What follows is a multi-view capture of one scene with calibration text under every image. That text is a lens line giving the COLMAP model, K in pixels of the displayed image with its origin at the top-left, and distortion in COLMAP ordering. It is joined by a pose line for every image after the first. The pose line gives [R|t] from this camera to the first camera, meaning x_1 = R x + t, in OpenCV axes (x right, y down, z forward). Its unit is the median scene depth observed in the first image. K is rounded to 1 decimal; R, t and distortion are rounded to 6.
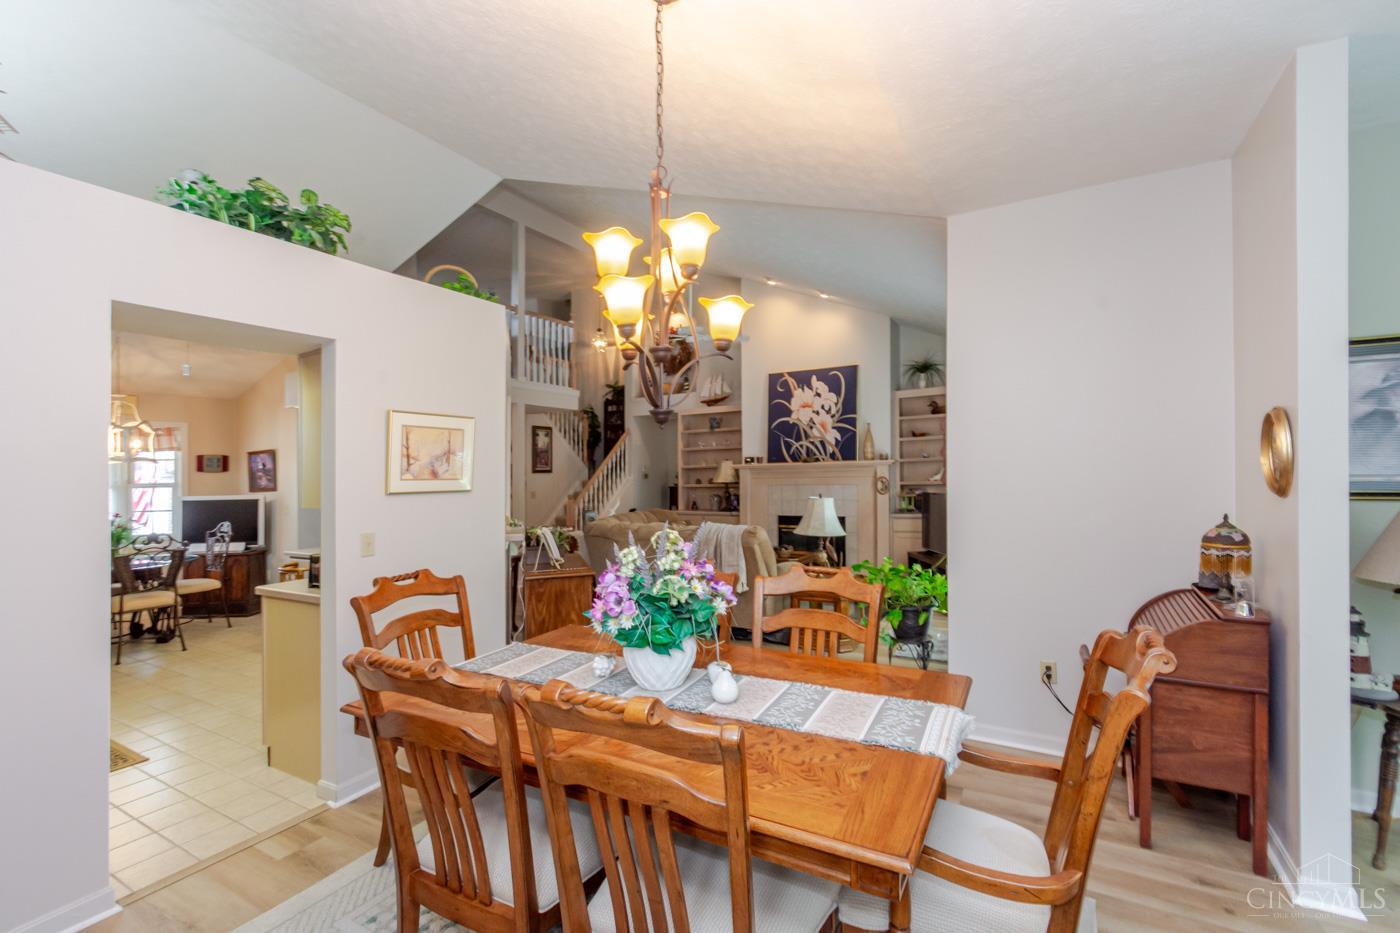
lens RADIAL K [[623.1, 0, 682.9], [0, 623.1, 458.5], [0, 0, 1]] dist [0.000835, -0.000049]
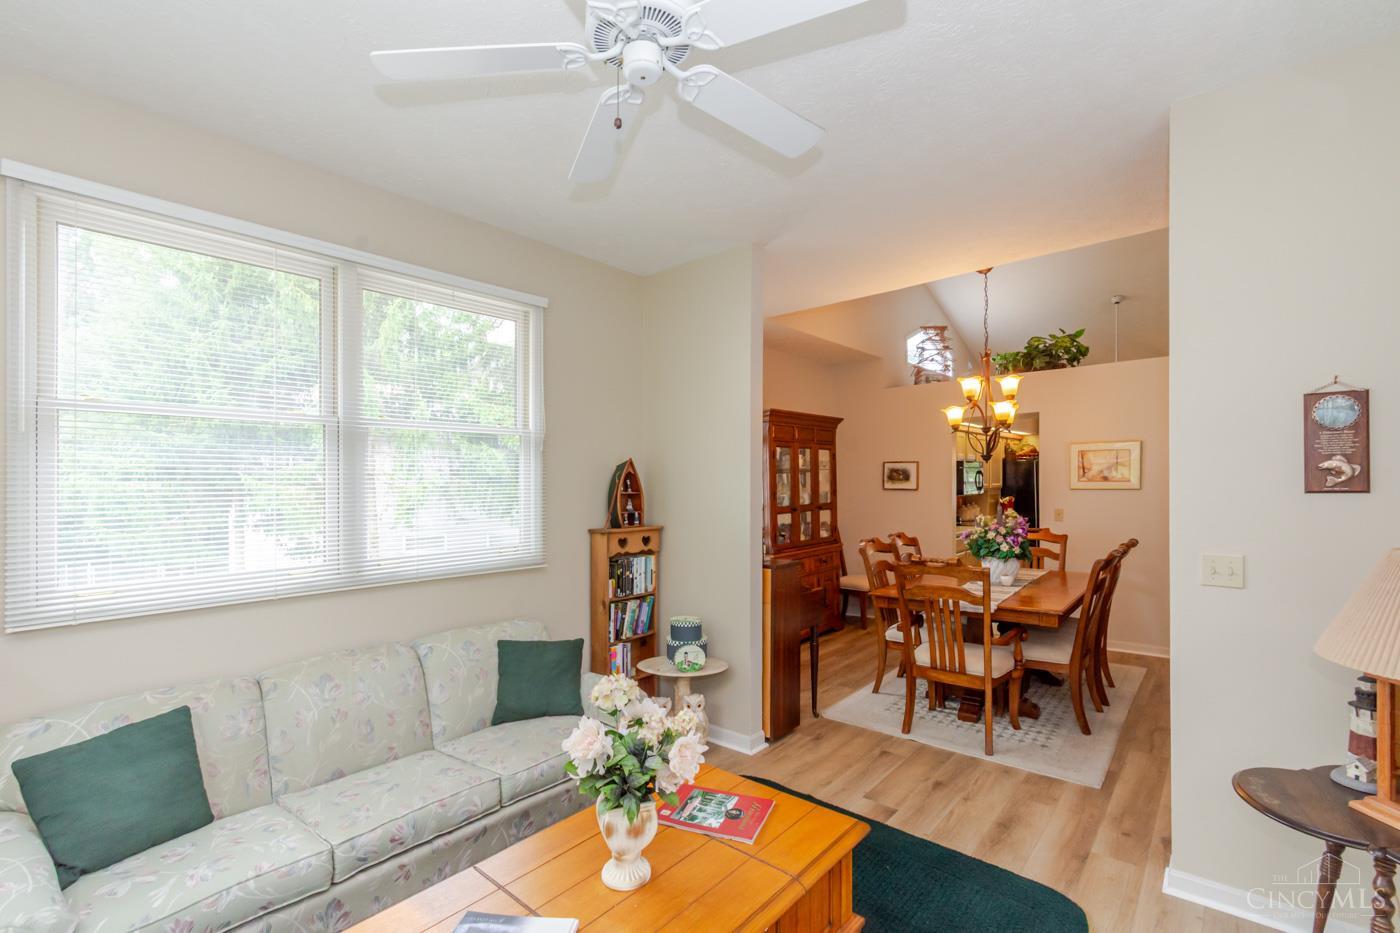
lens RADIAL K [[601.2, 0, 700.4], [0, 601.2, 512.6], [0, 0, 1]] dist [-0.000995, -0.000166]
pose [[-0.182075, 0.068864, -0.980870, 0.618493], [0.036945, 0.997319, 0.063161, -0.010947], [0.982590, -0.024738, -0.184131, 0.104323]]
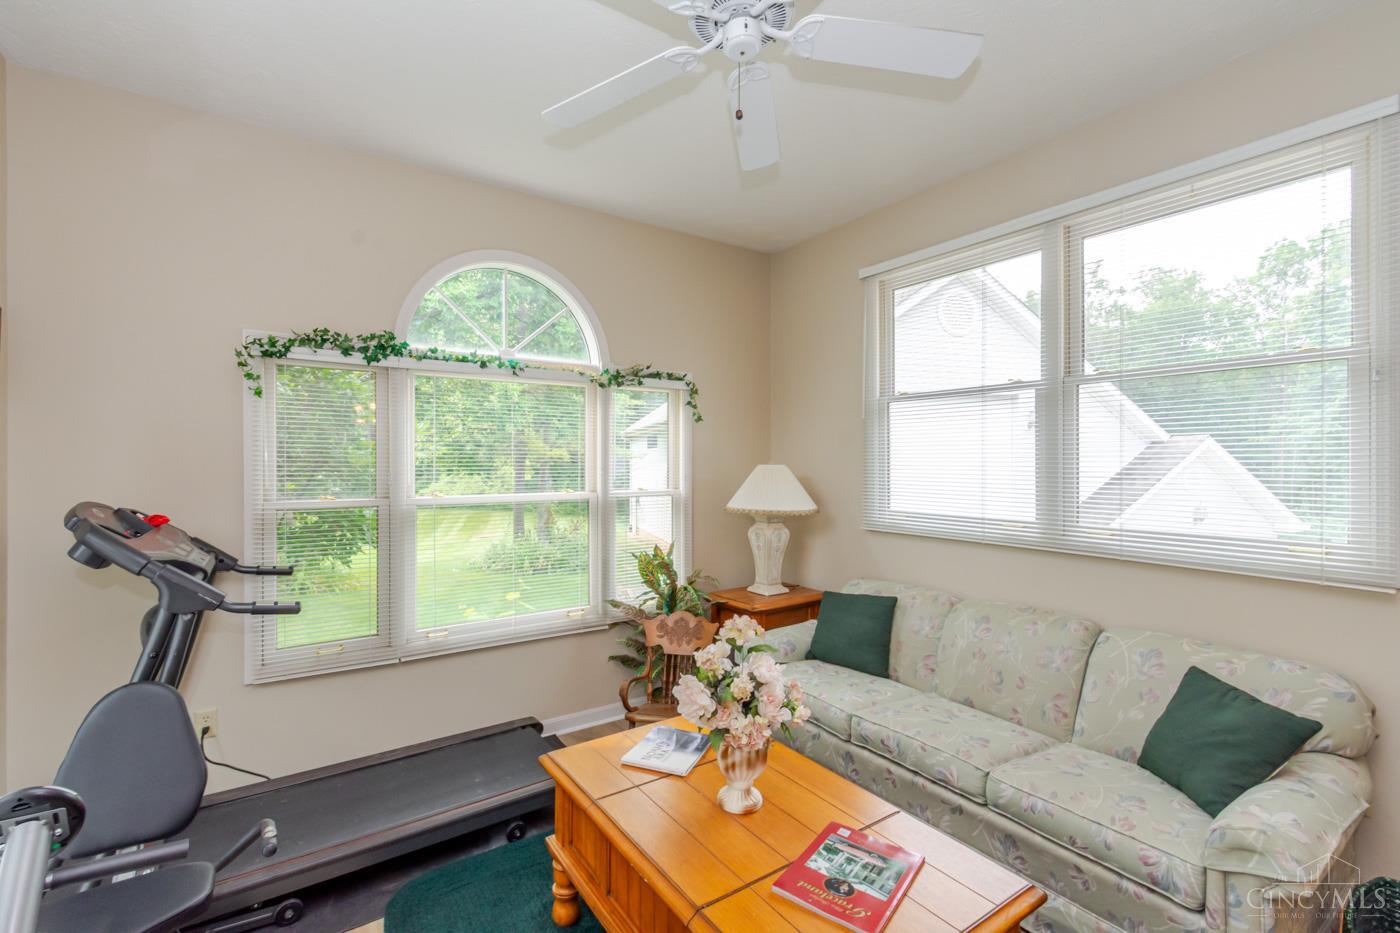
lens RADIAL K [[599.6, 0, 696.1], [0, 599.6, 462.1], [0, 0, 1]] dist [-0.000442, -0.000101]
pose [[-0.913529, 0.022947, 0.406126, 0.364090], [0.013399, 0.999563, -0.026338, 0.001776], [-0.406553, -0.018619, -0.913438, 0.246791]]
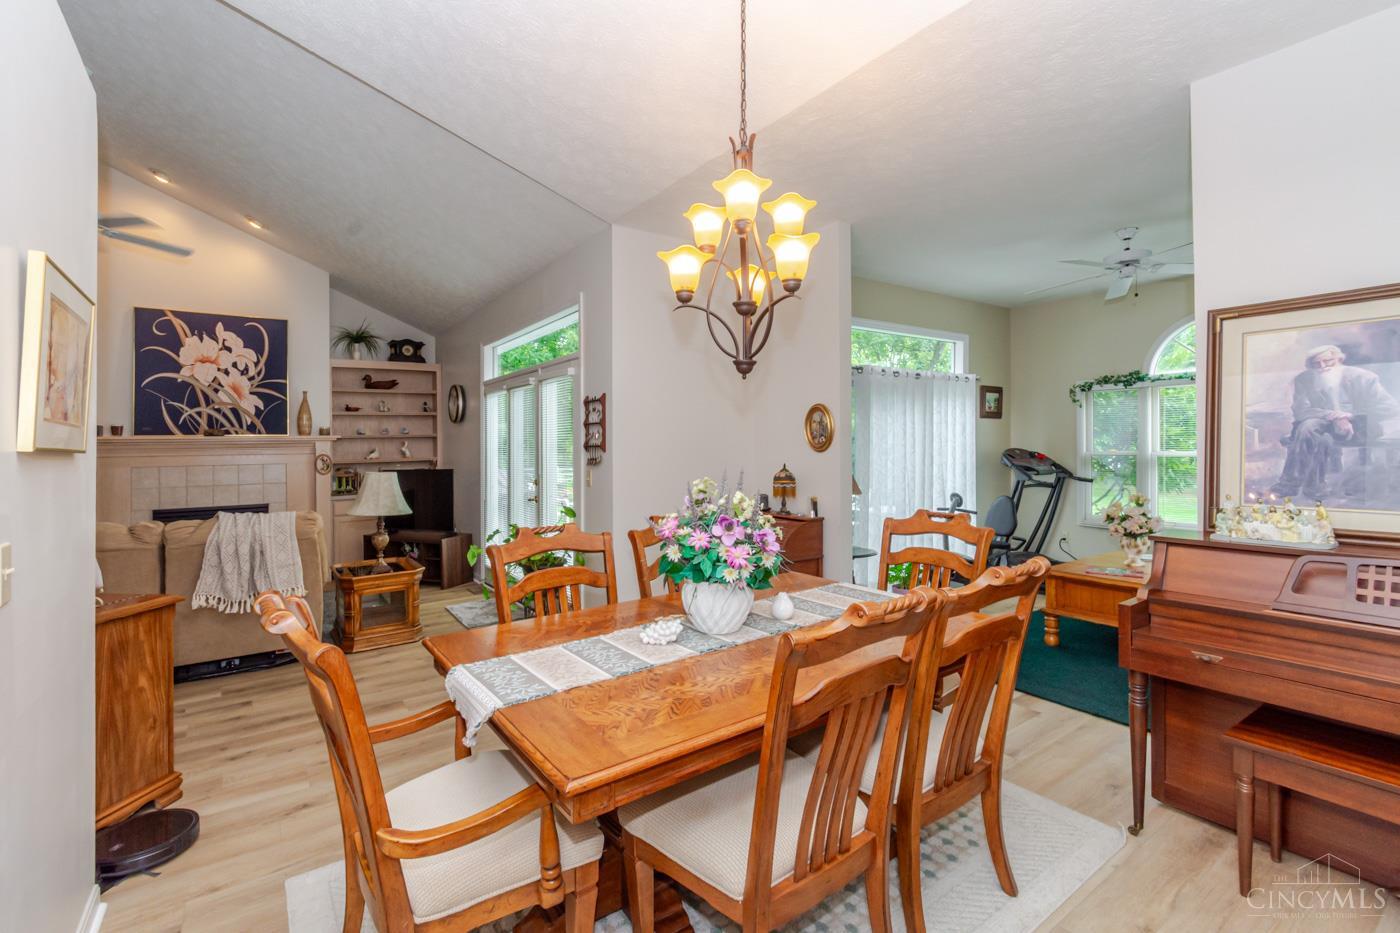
lens RADIAL K [[617.5, 0, 691.5], [0, 617.5, 453.1], [0, 0, 1]] dist [0.001094, 0.000364]
pose [[0.407695, 0.004714, 0.913106, -0.279109], [-0.013614, 0.999907, 0.000917, 0.021133], [-0.913017, -0.012805, 0.407721, 0.179344]]
